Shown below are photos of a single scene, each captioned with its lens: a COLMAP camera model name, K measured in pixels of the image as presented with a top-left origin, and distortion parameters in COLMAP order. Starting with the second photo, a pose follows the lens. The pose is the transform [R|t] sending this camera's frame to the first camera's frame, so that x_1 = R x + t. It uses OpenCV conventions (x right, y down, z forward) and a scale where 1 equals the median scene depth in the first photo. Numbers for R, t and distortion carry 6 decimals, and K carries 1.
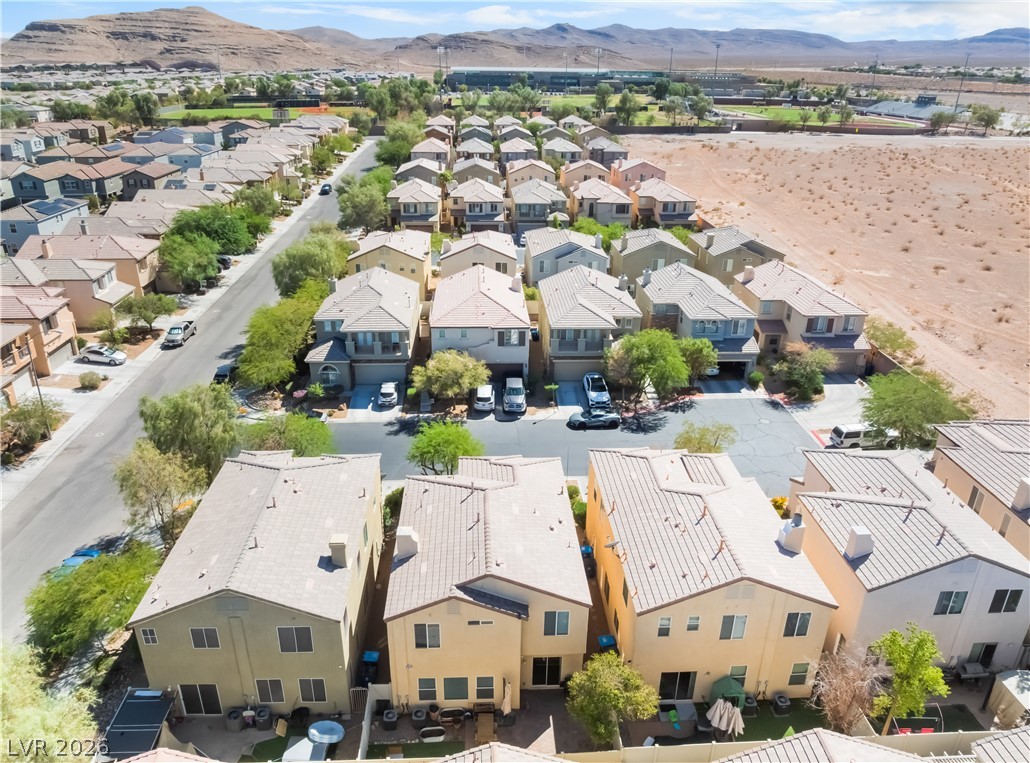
lens RADIAL K [[728.6, 0, 509.8], [0, 728.6, 386.3], [0, 0, 1]] dist [-0.042624, 0.006024]
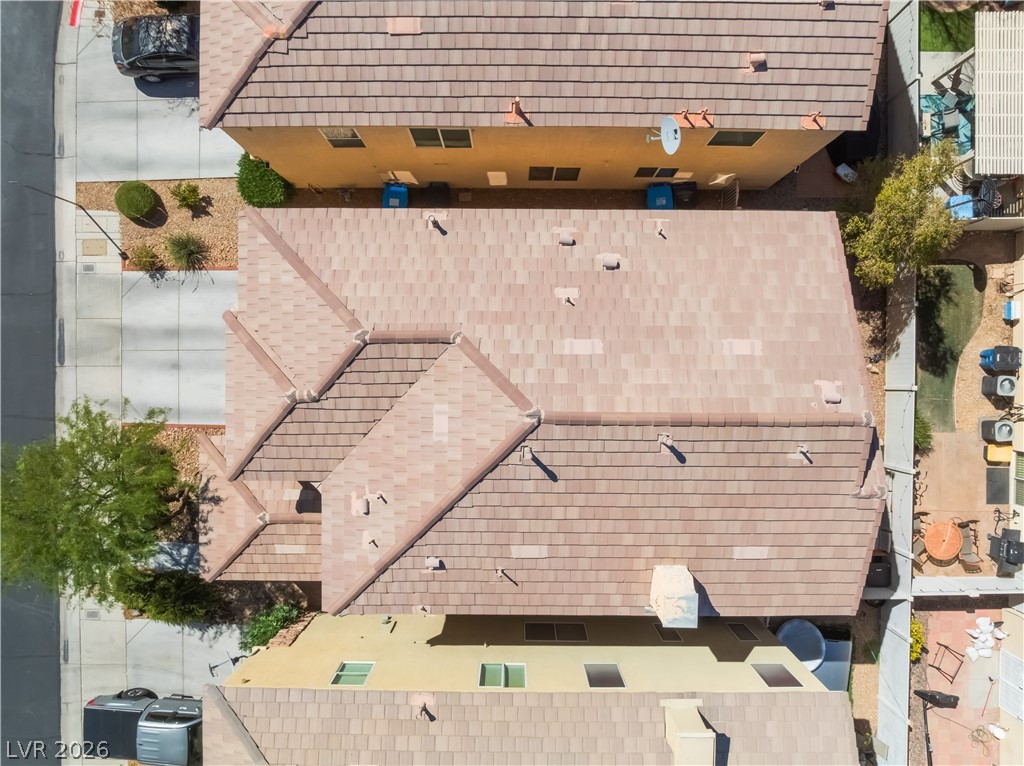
lens RADIAL K [[724.4, 0, 512.0], [0, 724.4, 393.3], [0, 0, 1]] dist [-0.042624, 0.006024]
pose [[0.056153, -0.998068, -0.026605, -0.008727], [0.409292, -0.001294, 0.912403, -0.227355], [-0.910674, -0.062123, 0.408428, 0.915530]]
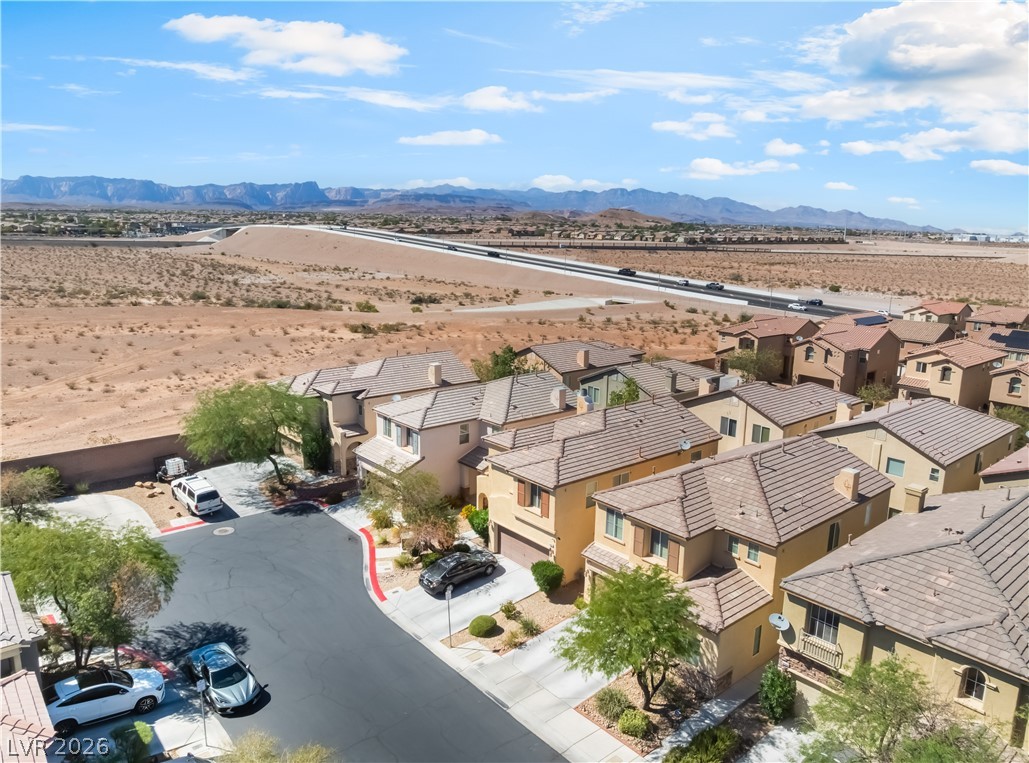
lens RADIAL K [[727.9, 0, 511.2], [0, 727.9, 388.0], [0, 0, 1]] dist [-0.042624, 0.006024]
pose [[-0.606815, -0.191596, 0.771405, -0.618379], [0.301632, 0.842408, 0.446506, -0.507987], [-0.735387, 0.503627, -0.453394, 1.752836]]
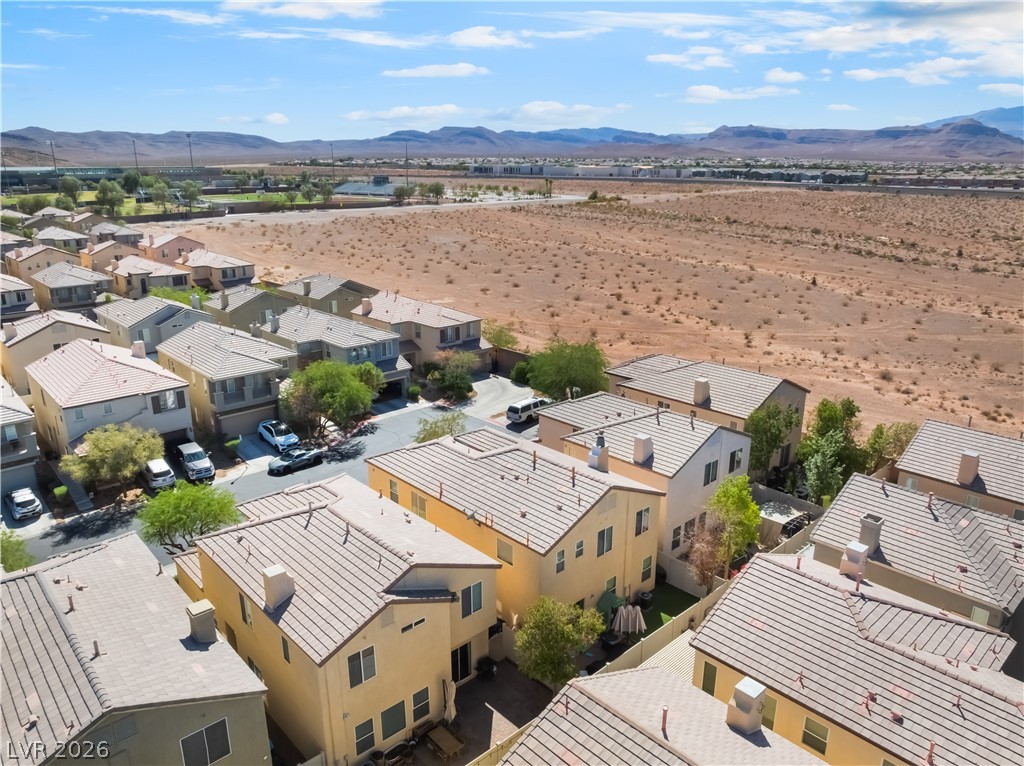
lens RADIAL K [[724.4, 0, 507.0], [0, 724.4, 383.1], [0, 0, 1]] dist [-0.042624, 0.006024]
pose [[0.768564, -0.194653, 0.609442, -0.392845], [0.268942, 0.962635, -0.031700, 0.092359], [-0.580500, 0.188268, 0.792197, 0.166932]]
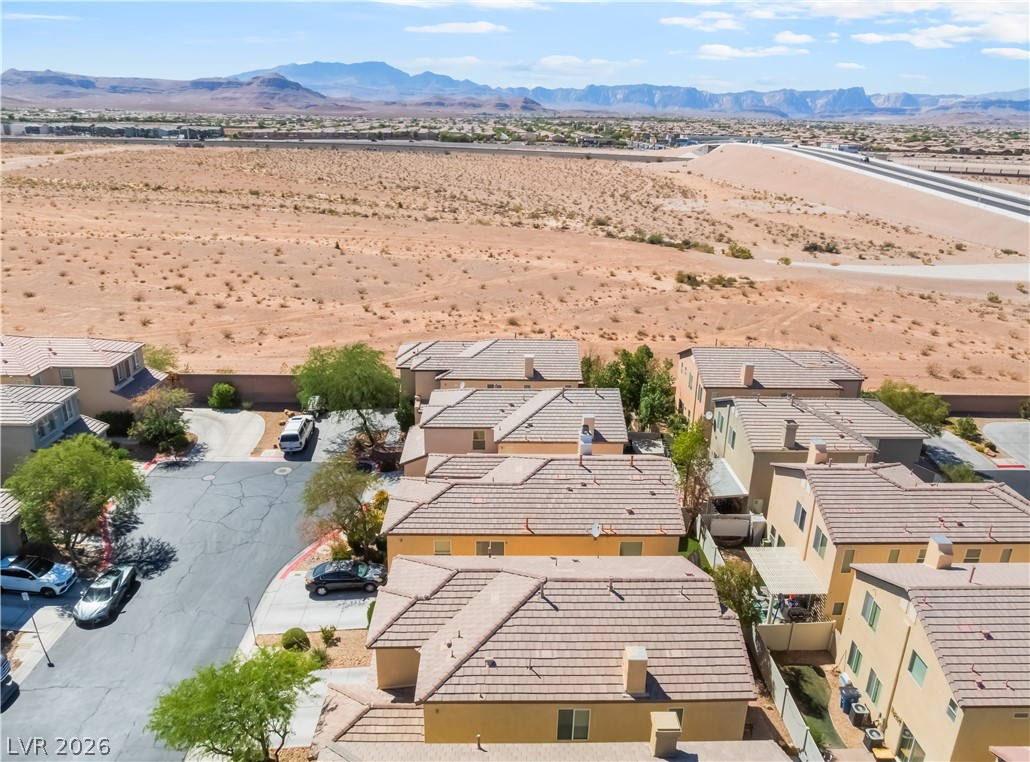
lens RADIAL K [[728.6, 0, 522.2], [0, 728.6, 398.0], [0, 0, 1]] dist [-0.042624, 0.006024]
pose [[0.017364, -0.361798, 0.932095, -0.730478], [0.387858, 0.861673, 0.327239, -0.305778], [-0.921556, 0.355838, 0.155288, 0.891908]]
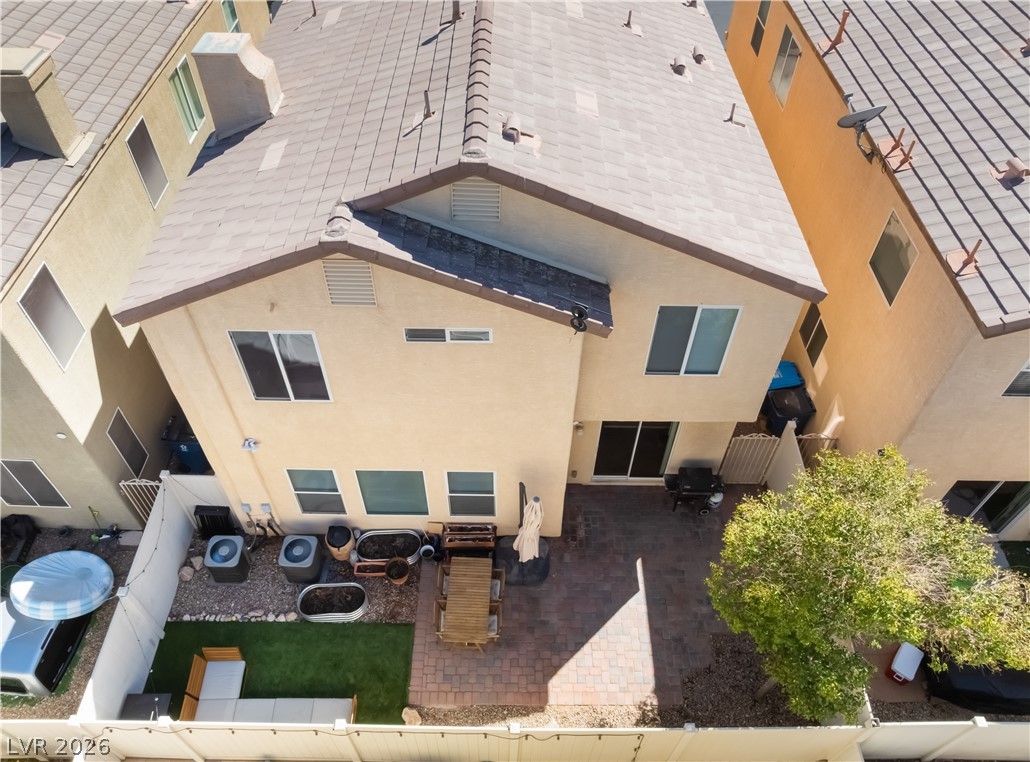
lens RADIAL K [[728.6, 0, 512.7], [0, 728.6, 384.2], [0, 0, 1]] dist [-0.042624, 0.006024]
pose [[0.998482, 0.041653, -0.036024, -0.001720], [-0.022565, 0.906161, 0.422331, 0.197354], [0.050235, -0.420878, 0.905725, 0.656158]]
